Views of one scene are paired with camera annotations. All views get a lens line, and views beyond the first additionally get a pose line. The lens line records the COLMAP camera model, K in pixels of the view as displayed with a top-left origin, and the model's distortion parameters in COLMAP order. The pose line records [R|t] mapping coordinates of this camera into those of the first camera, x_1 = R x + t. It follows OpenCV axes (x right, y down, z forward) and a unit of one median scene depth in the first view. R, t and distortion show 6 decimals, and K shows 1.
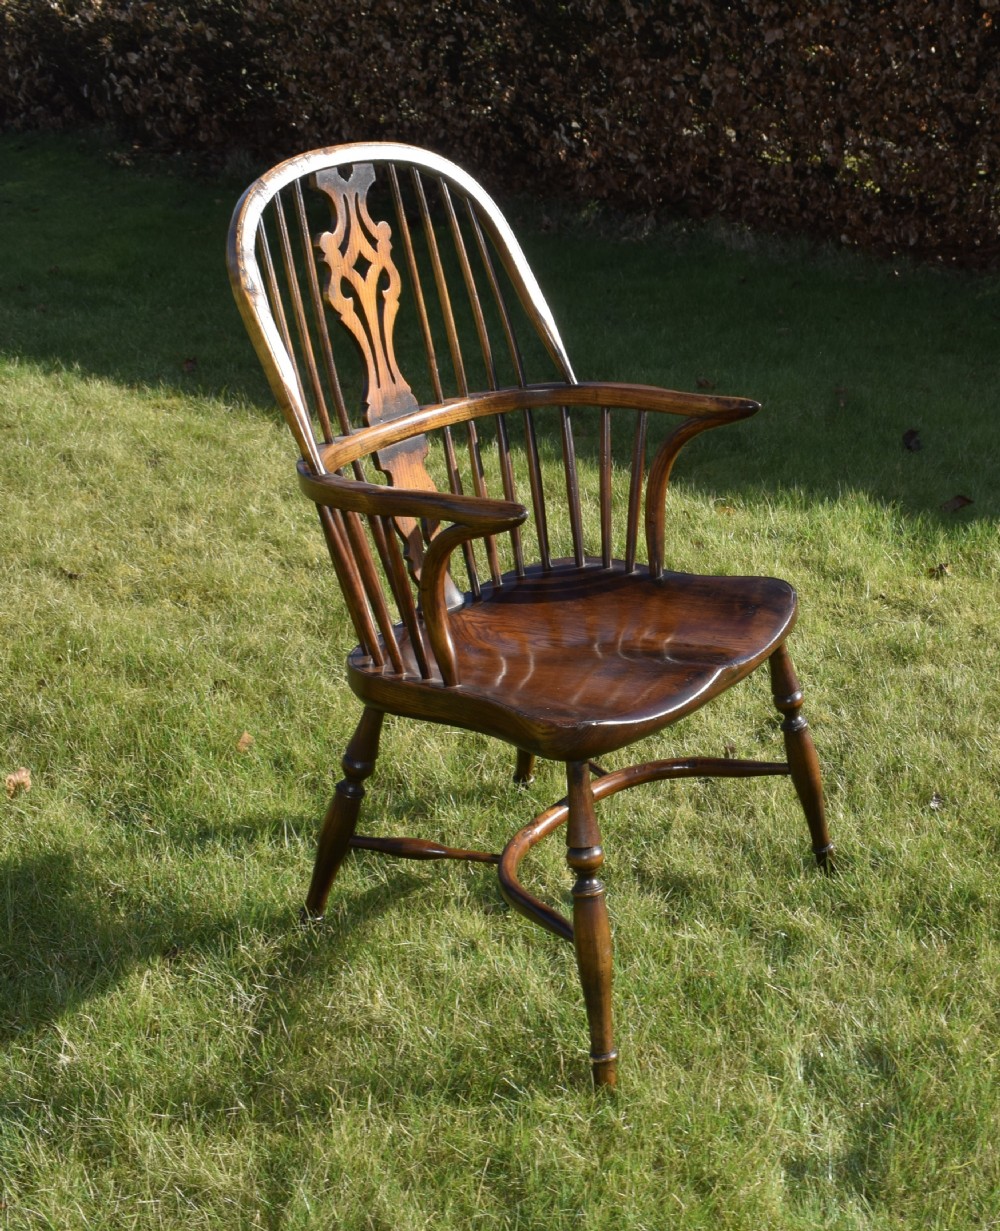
lens RADIAL K [[1654.7, 0, 712.9], [0, 1654.7, 572.8], [0, 0, 1]] dist [-0.028314, 0.001625]
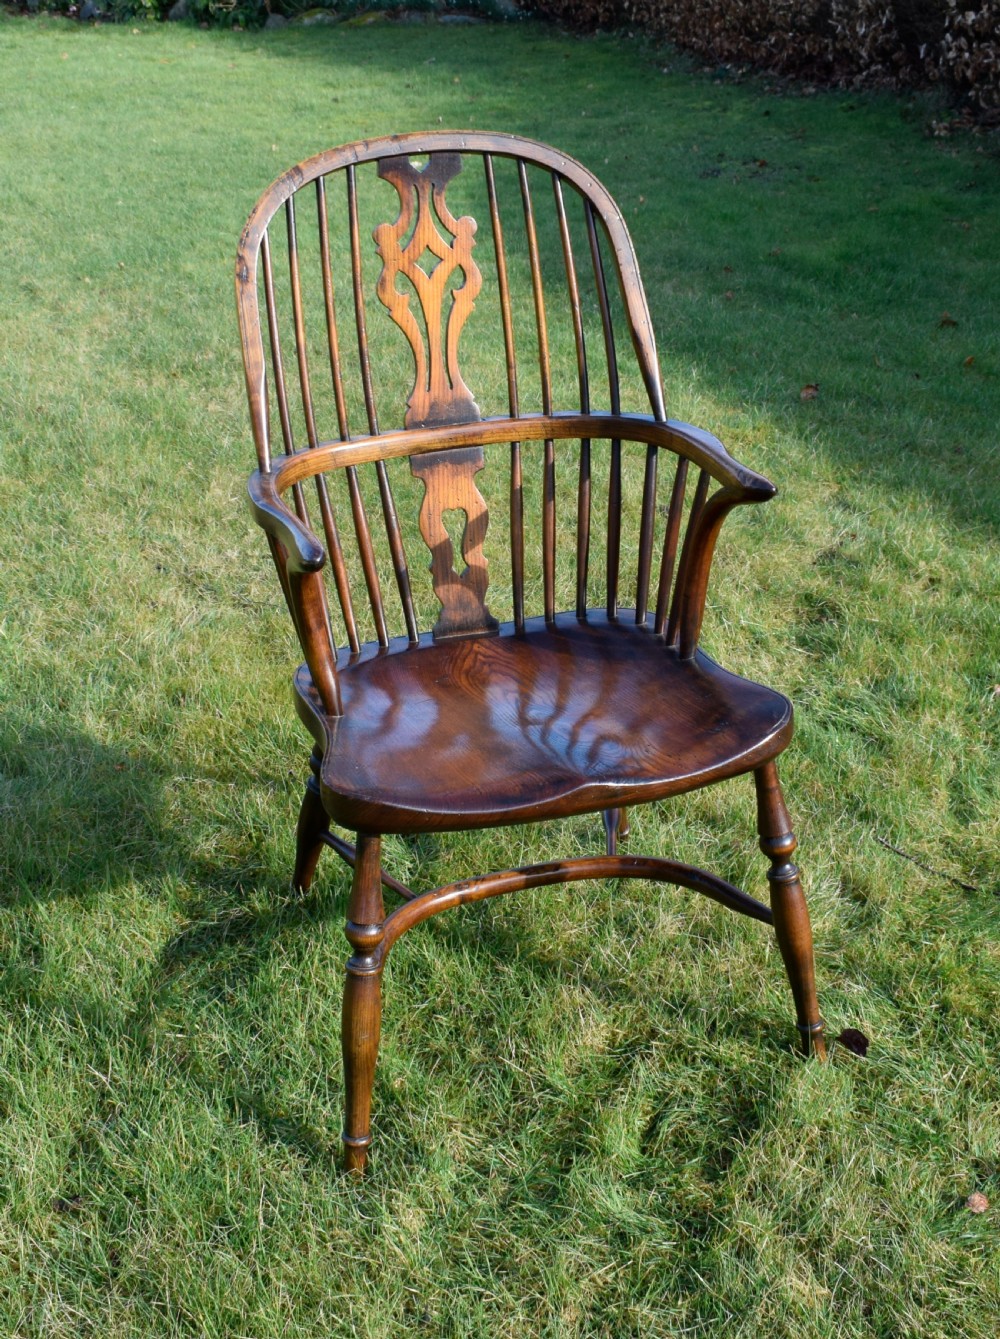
lens RADIAL K [[1577.0, 0, 495.1], [0, 1577.0, 668.2], [0, 0, 1]] dist [-0.088982, 0.032529]
pose [[0.756325, 0.265228, -0.598019, 0.395933], [-0.202971, 0.964154, 0.170911, -0.116250], [0.621912, -0.007884, 0.783047, 0.300902]]
